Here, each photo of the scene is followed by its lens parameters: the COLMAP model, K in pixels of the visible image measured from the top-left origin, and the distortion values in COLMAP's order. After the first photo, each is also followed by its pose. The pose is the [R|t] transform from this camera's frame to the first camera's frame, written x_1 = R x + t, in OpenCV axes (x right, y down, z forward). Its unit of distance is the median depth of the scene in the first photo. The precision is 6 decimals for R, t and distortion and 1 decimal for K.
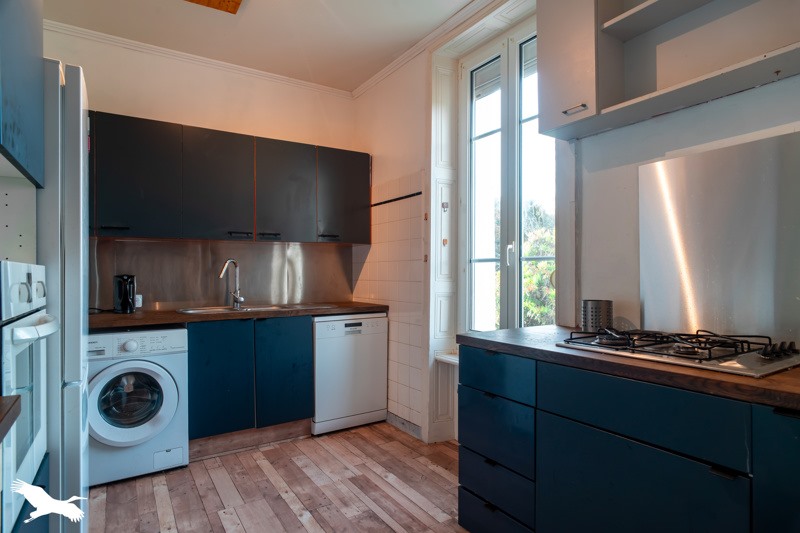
lens RADIAL K [[451.6, 0, 400.0], [0, 451.6, 266.5], [0, 0, 1]] dist [-0.014454, 0.000641]
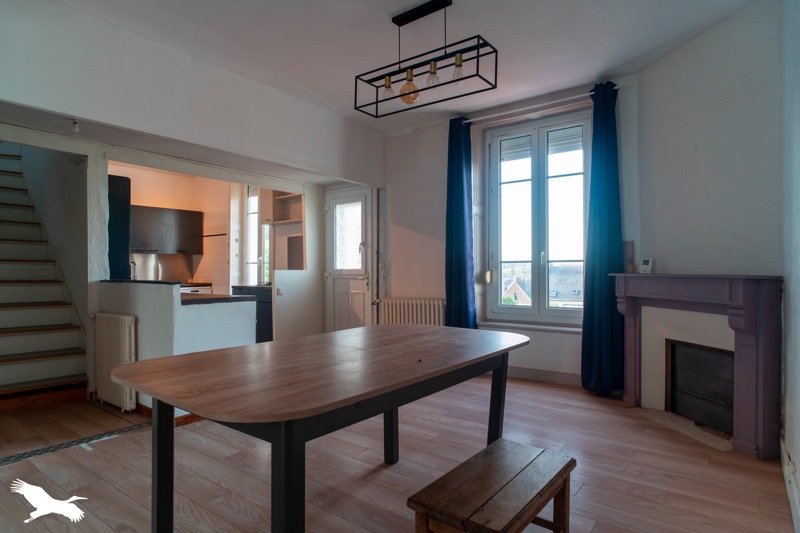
lens RADIAL K [[451.6, 0, 400.0], [0, 451.6, 266.5], [0, 0, 1]] dist [-0.014454, 0.000641]
pose [[0.935316, -0.000635, 0.353814, 0.056149], [-0.000649, 0.999994, 0.003511, -0.002821], [-0.353814, -0.003513, 0.935309, -1.395028]]
